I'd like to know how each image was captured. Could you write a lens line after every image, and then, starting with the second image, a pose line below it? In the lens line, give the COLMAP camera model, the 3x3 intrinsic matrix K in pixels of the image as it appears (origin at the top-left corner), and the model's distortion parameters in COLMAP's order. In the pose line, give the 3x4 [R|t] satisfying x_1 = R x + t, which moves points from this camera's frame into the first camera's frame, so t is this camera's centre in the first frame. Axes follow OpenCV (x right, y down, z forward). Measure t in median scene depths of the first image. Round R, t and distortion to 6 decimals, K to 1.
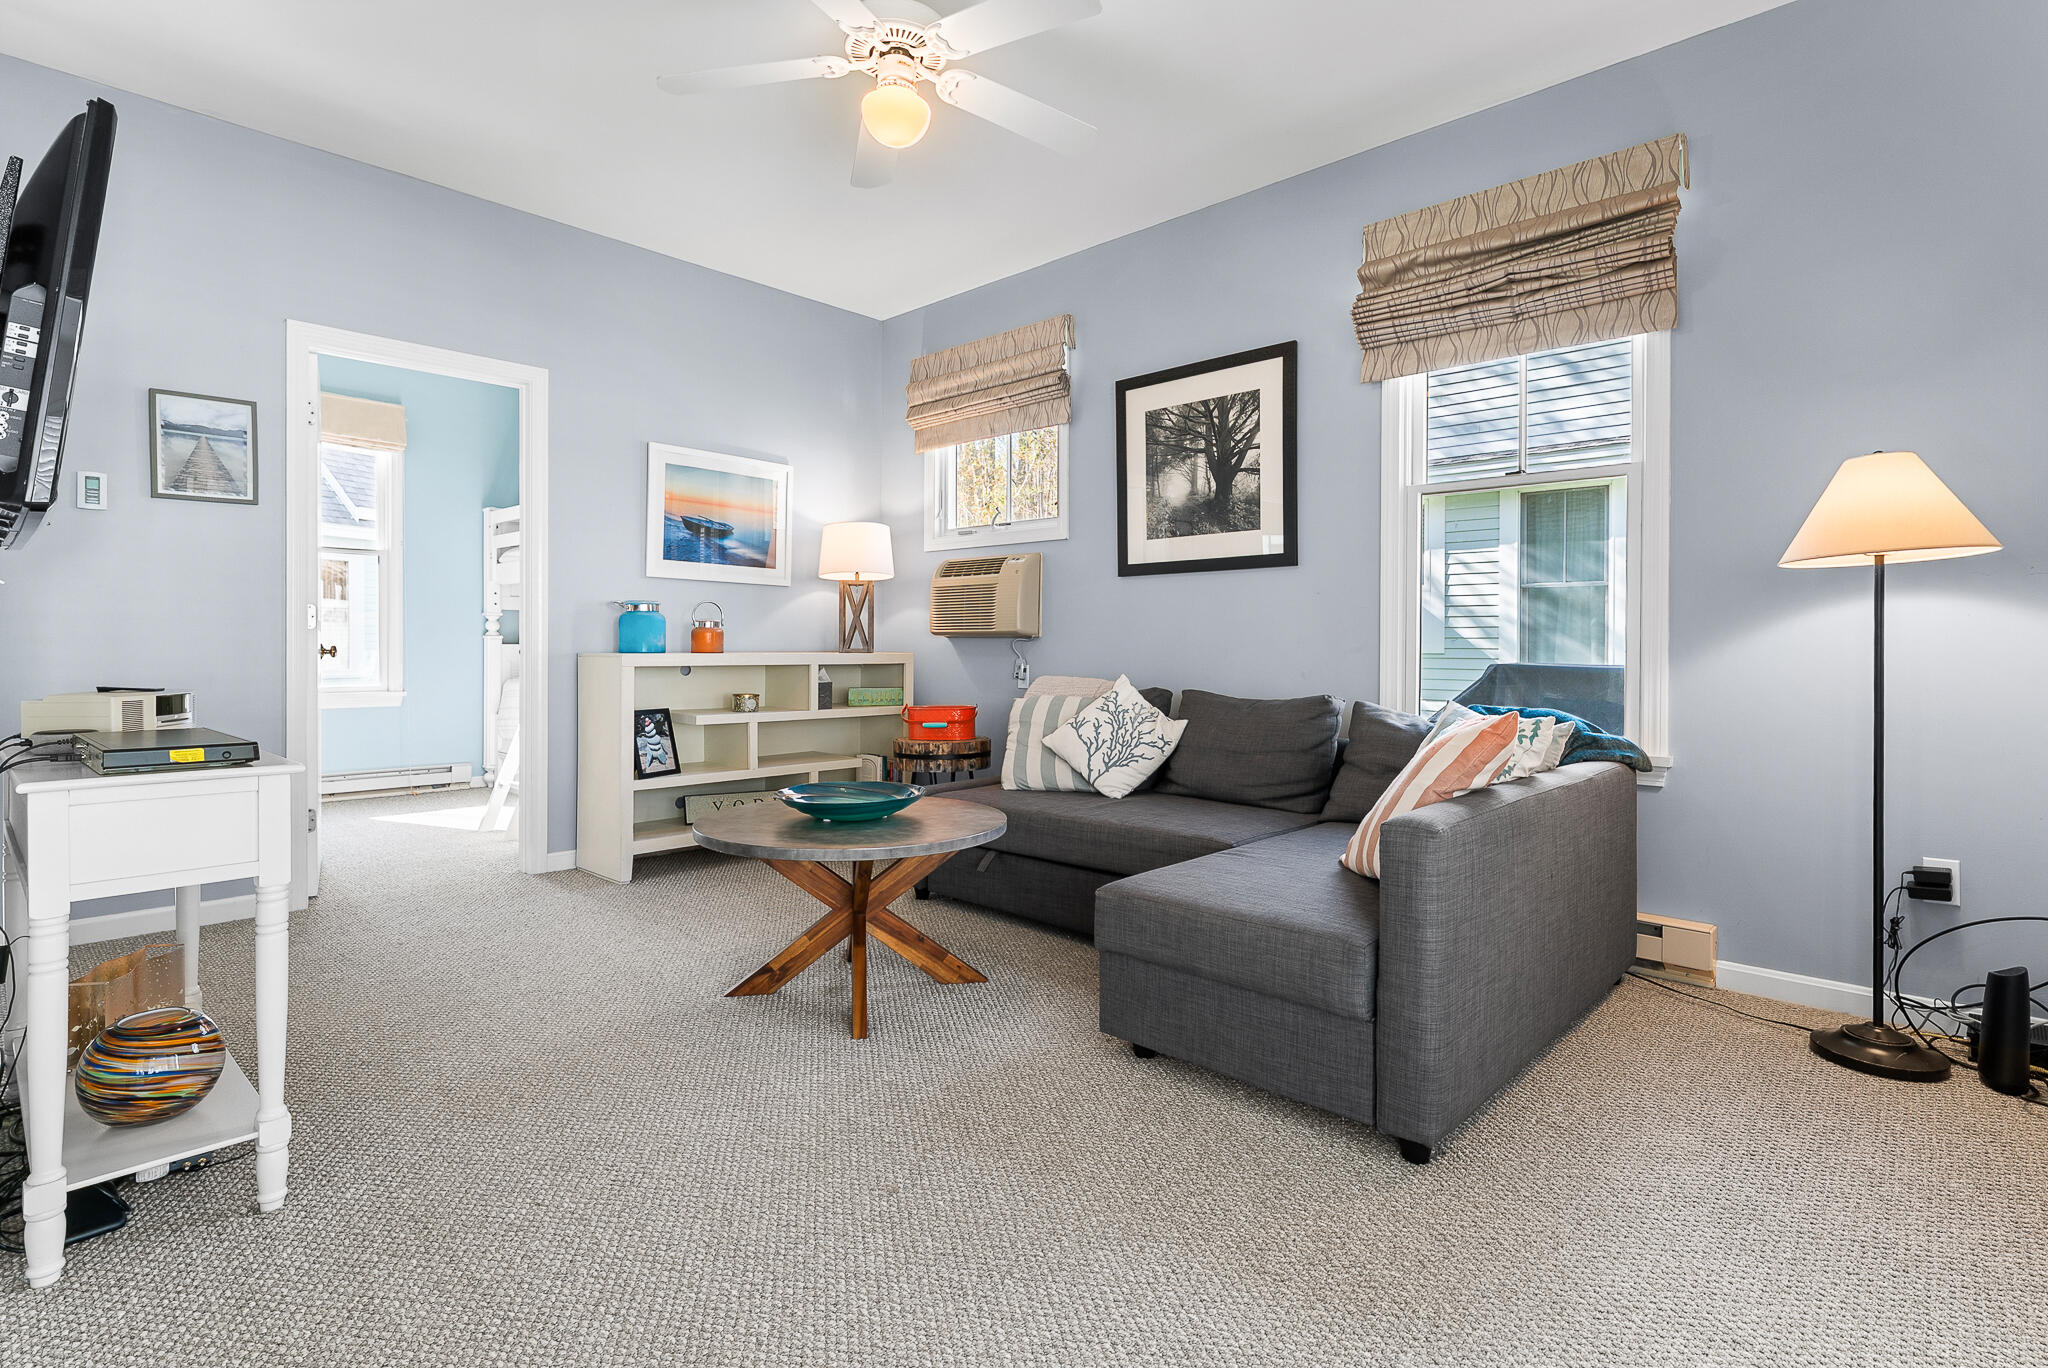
lens RADIAL K [[1007.8, 0, 1032.4], [0, 1007.8, 642.0], [0, 0, 1]] dist [-0.002624, 0.001282]
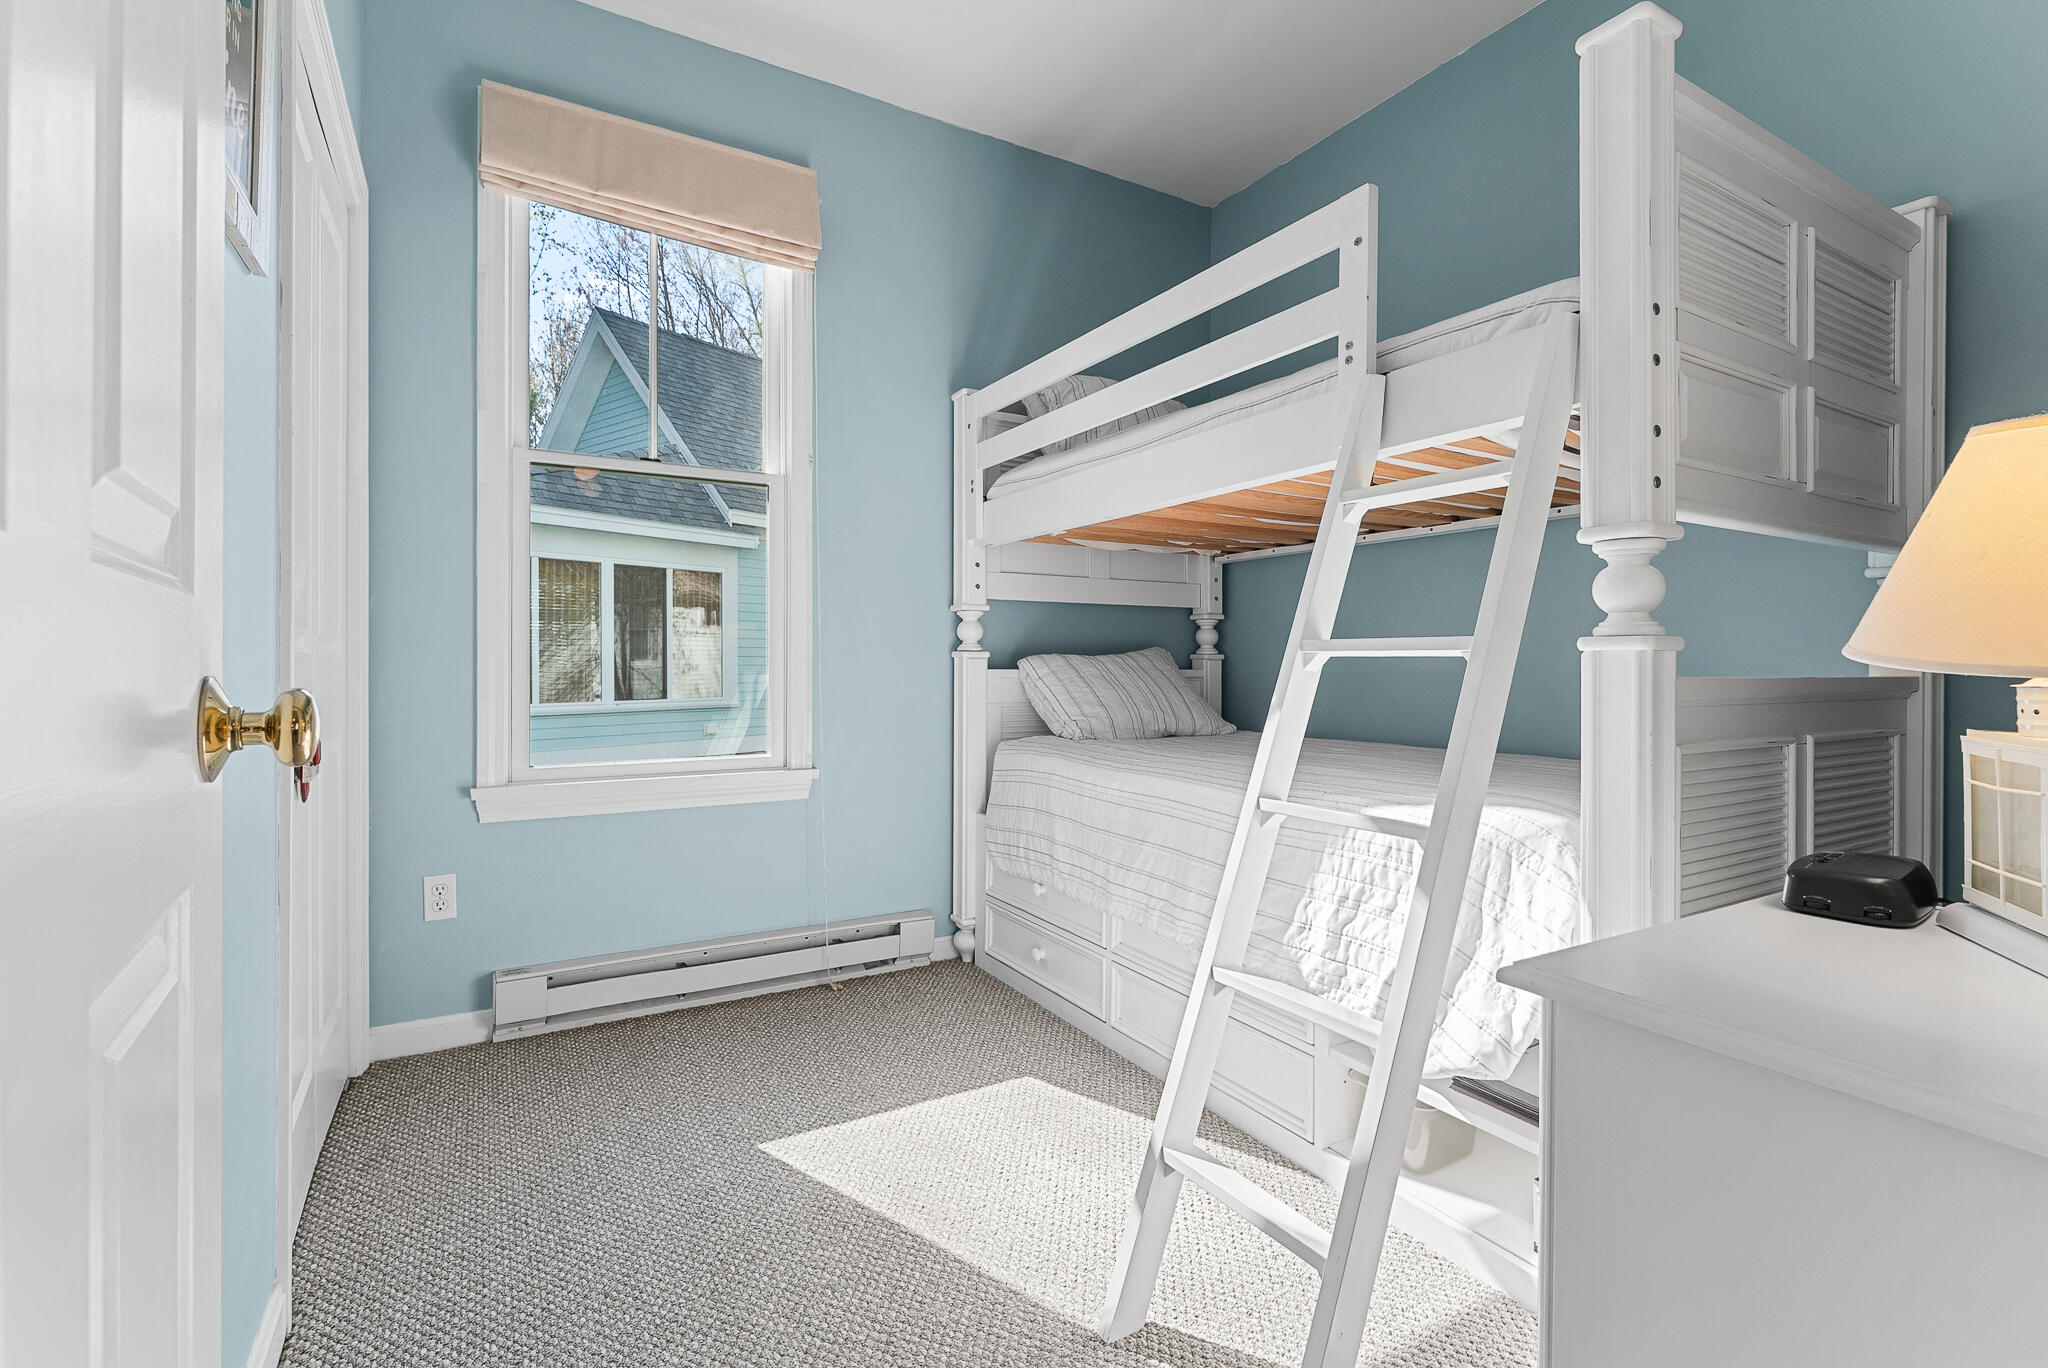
lens RADIAL K [[952.9, 0, 1045.0], [0, 952.9, 667.8], [0, 0, 1]] dist [0.002866, -0.000335]
pose [[0.963402, 0.001532, -0.268055, -0.378846], [-0.001561, 0.999999, 0.000104, 0.001577], [0.268055, 0.000319, 0.963404, 0.565859]]
